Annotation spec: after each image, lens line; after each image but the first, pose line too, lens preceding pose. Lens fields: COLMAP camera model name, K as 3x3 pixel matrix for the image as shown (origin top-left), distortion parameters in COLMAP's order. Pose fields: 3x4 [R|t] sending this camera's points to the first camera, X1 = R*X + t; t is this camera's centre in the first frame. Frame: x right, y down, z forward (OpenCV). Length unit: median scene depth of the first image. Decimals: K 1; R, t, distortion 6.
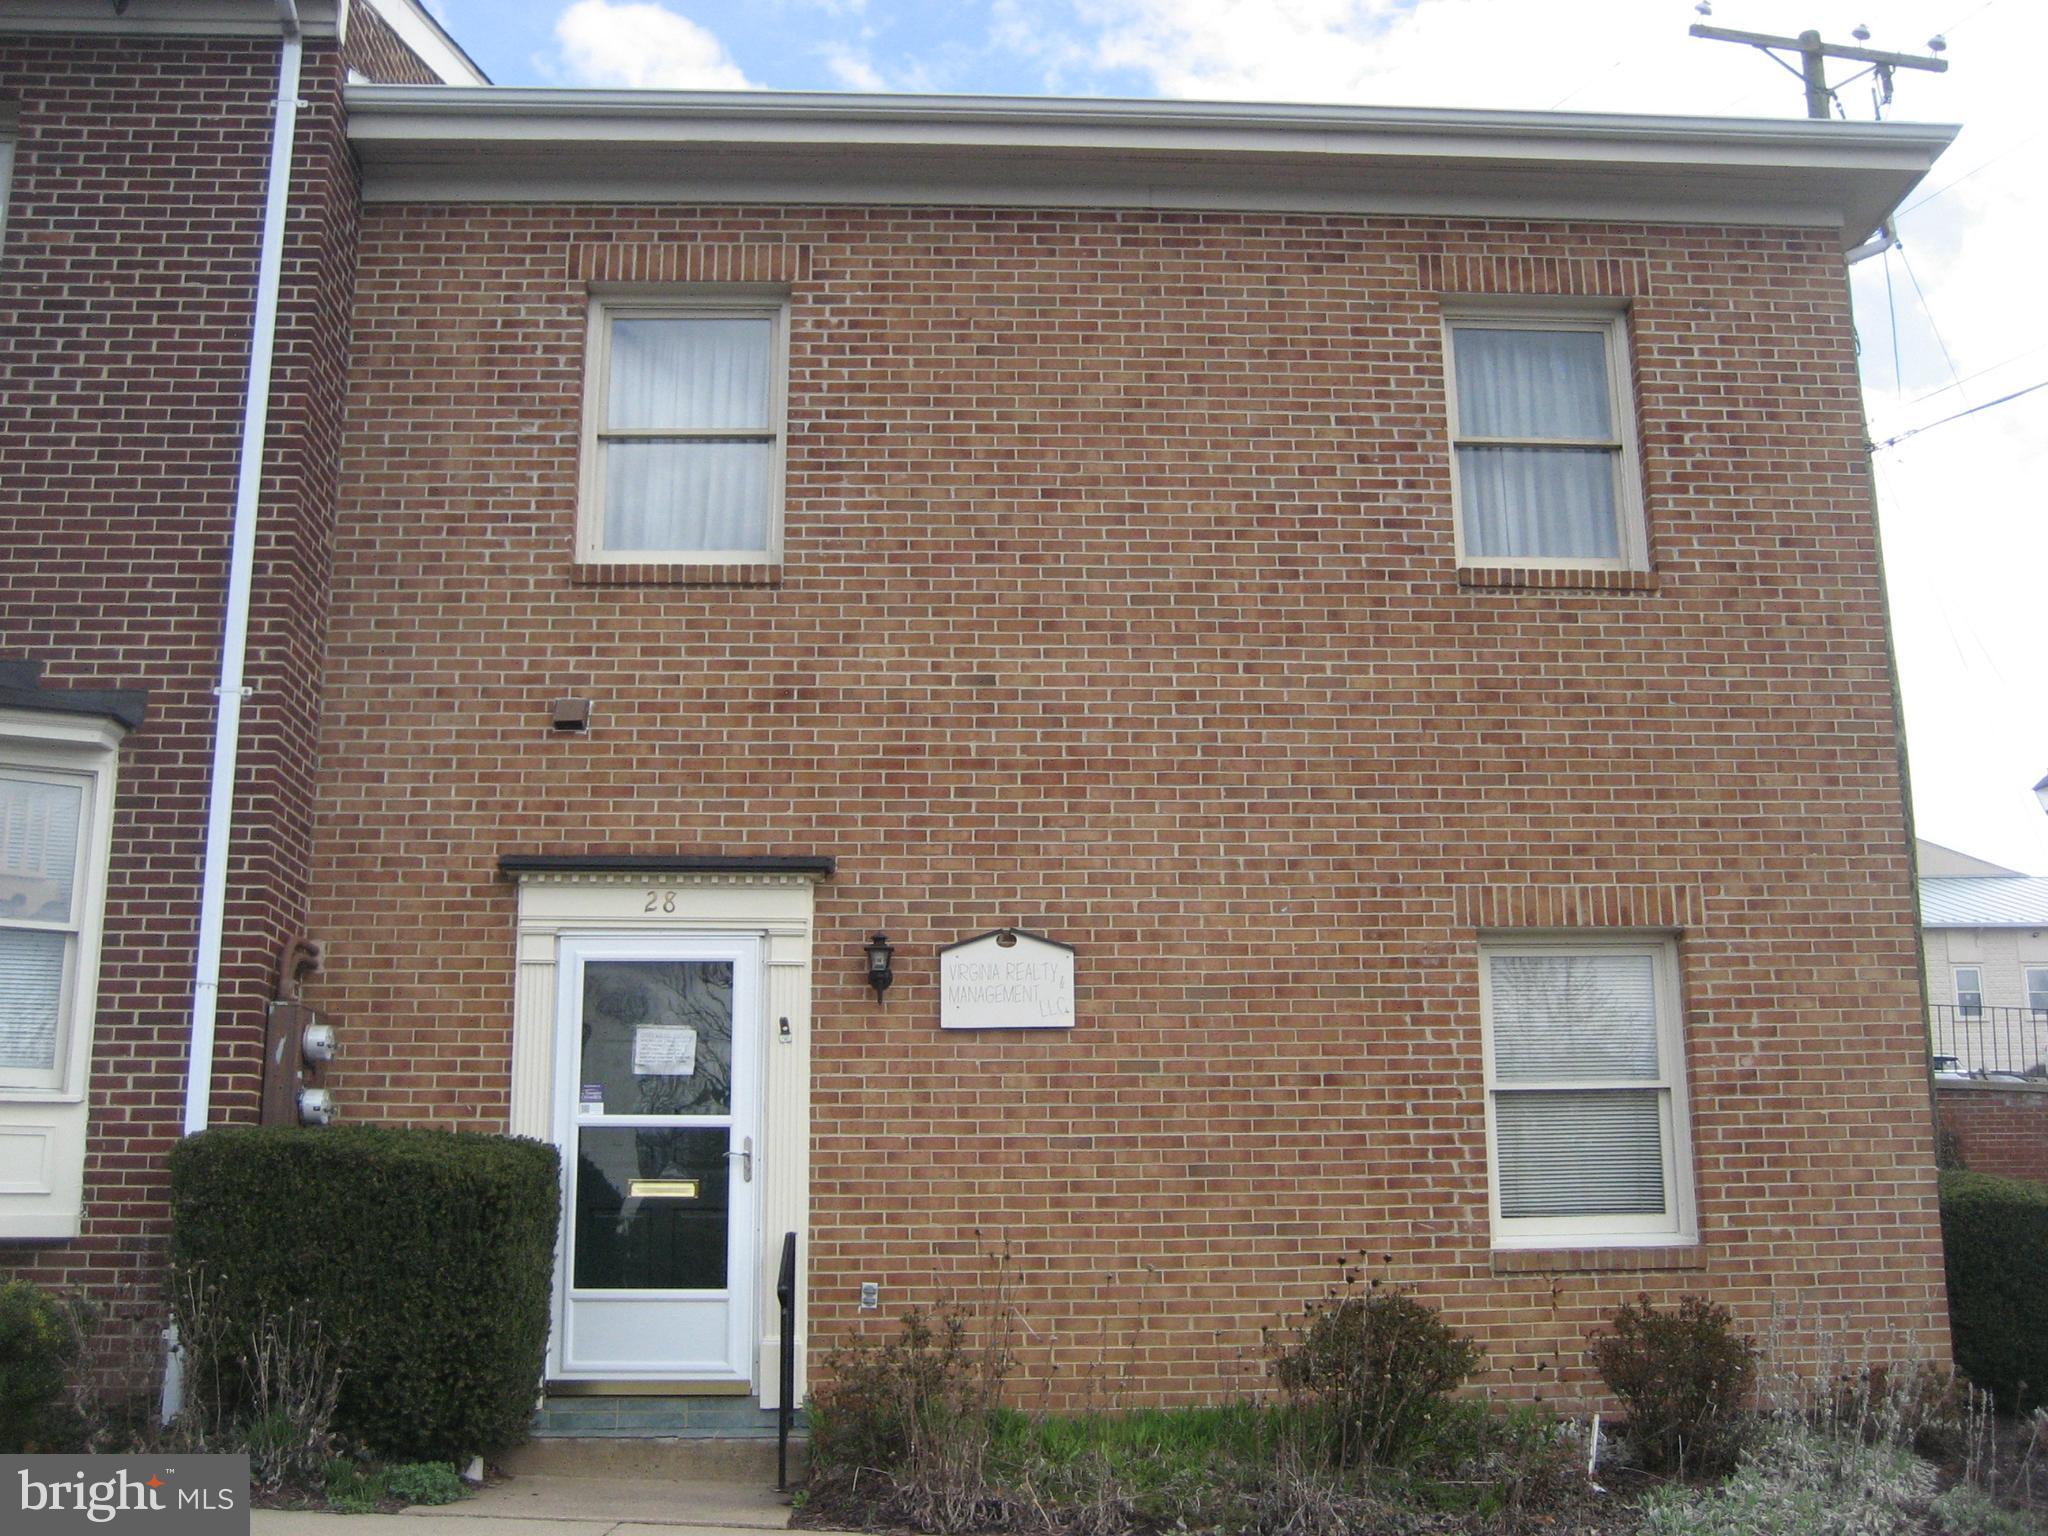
lens RADIAL K [[2143.0, 0, 1054.1], [0, 2143.0, 763.1], [0, 0, 1]] dist [-0.151379, 0.215463]
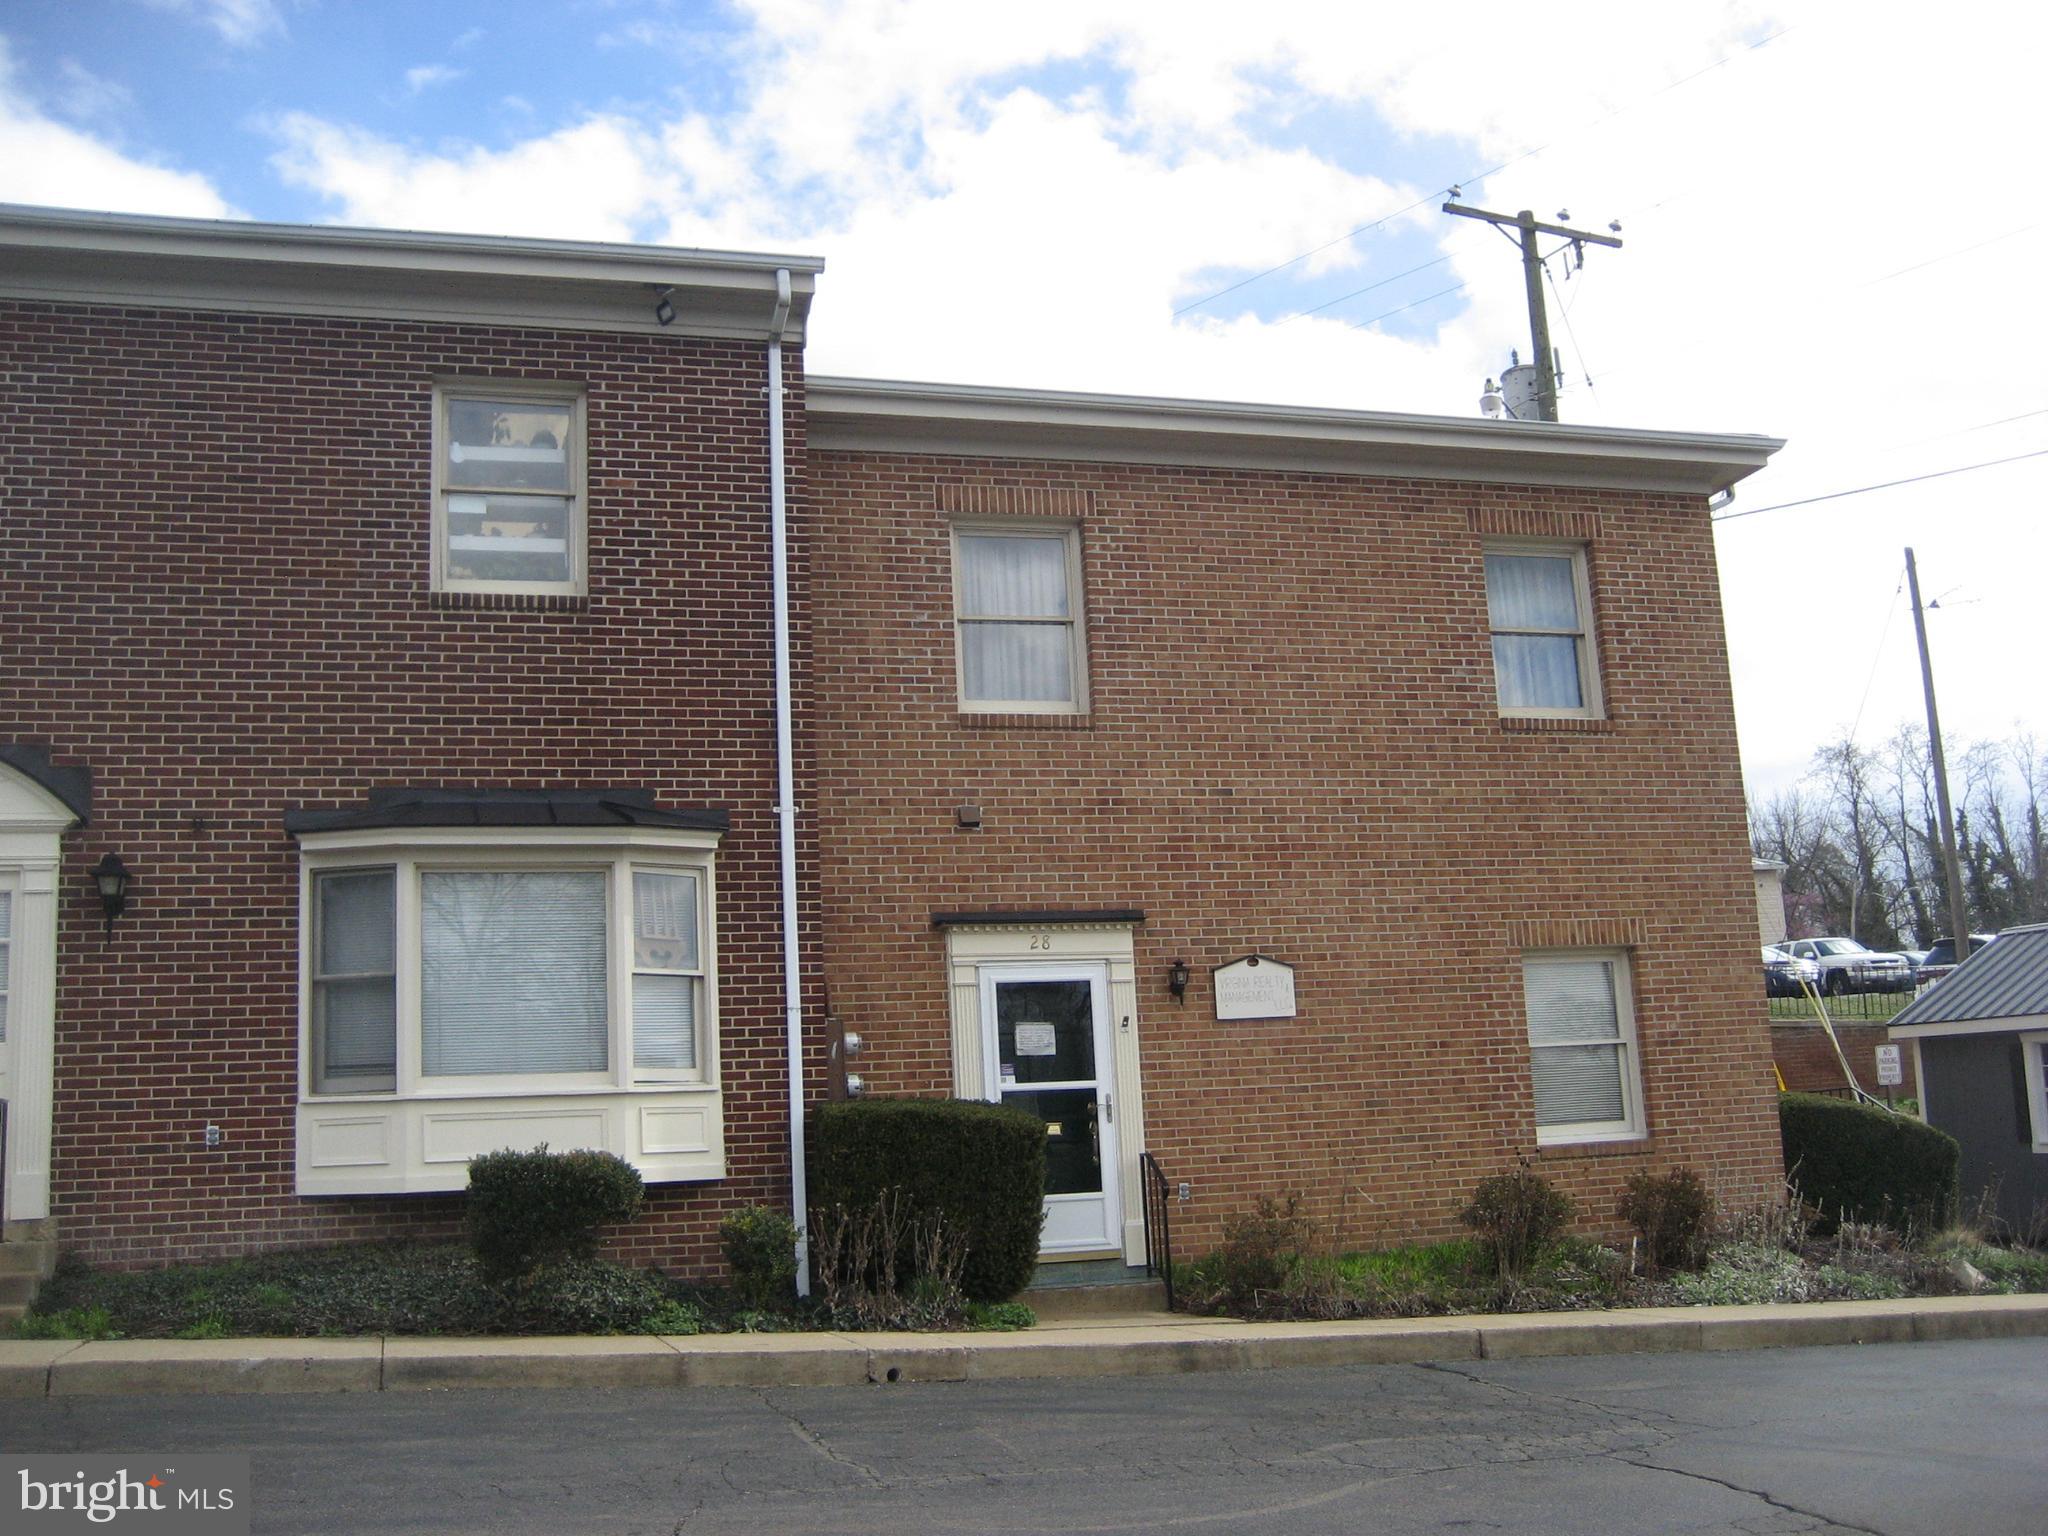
lens RADIAL K [[2143.0, 0, 1054.1], [0, 2143.0, 763.1], [0, 0, 1]] dist [-0.151379, 0.215463]
pose [[0.970896, 0.003160, 0.239480, -0.527969], [-0.011195, 0.999419, 0.032201, -0.109256], [-0.239239, -0.033945, 0.970367, -0.468618]]
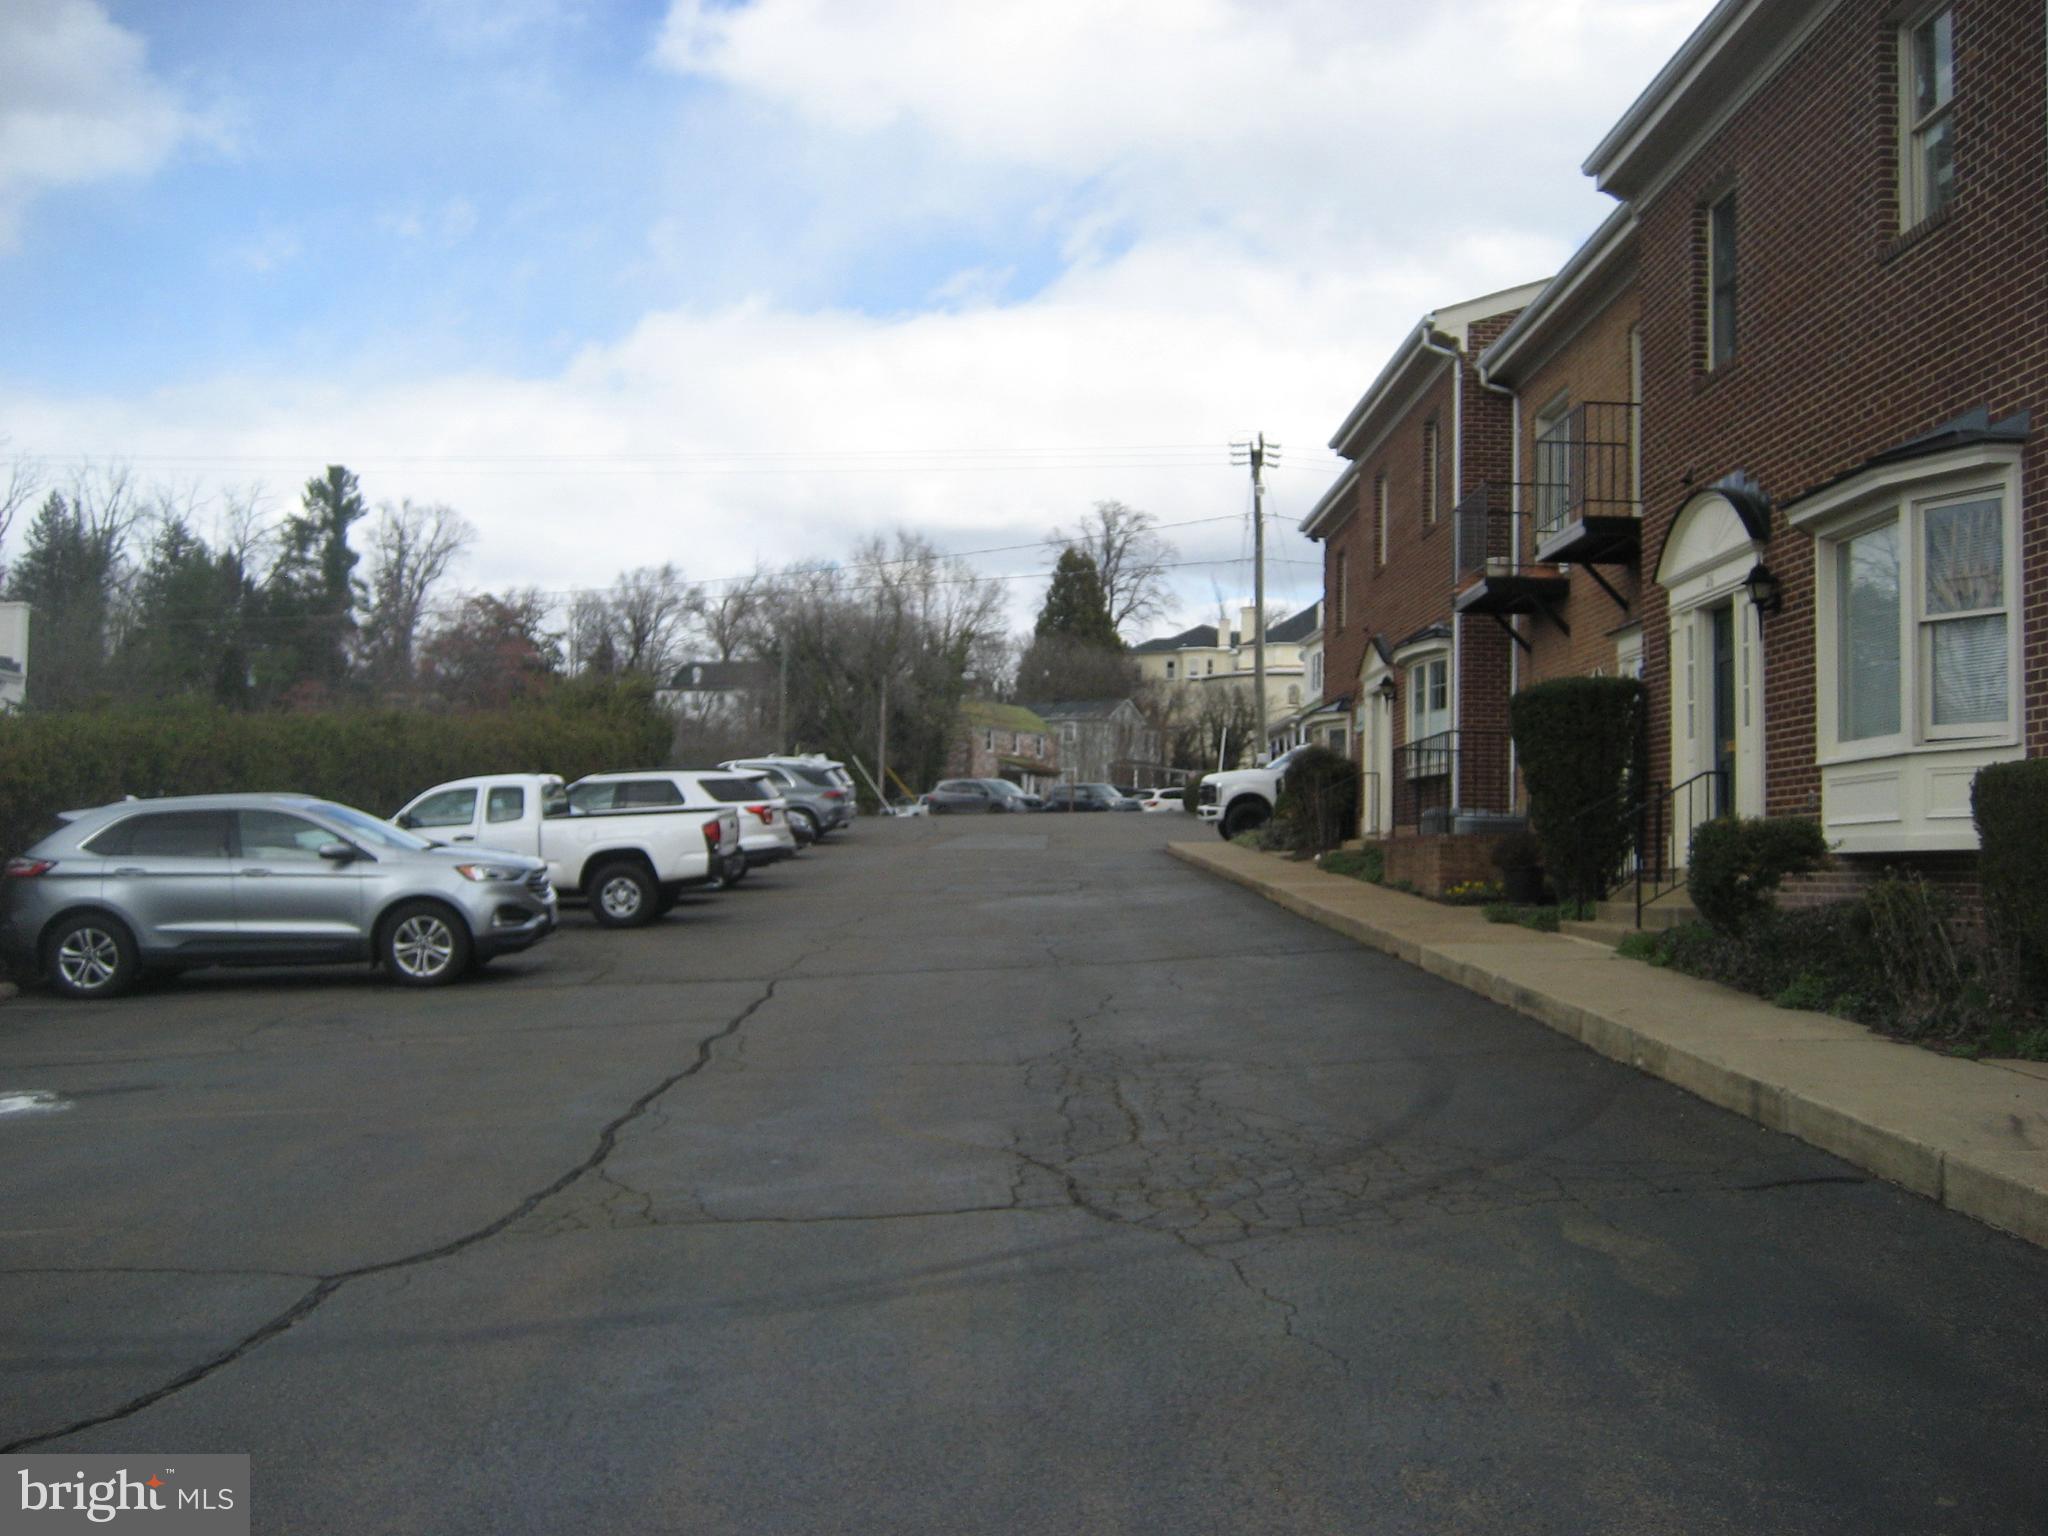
lens RADIAL K [[2143.0, 0, 1054.1], [0, 2143.0, 763.1], [0, 0, 1]] dist [-0.151379, 0.215463]
pose [[-0.023368, -0.046272, -0.998656, 0.724936], [0.218783, 0.974478, -0.050271, 0.096106], [0.975494, -0.219663, -0.012648, 0.388527]]
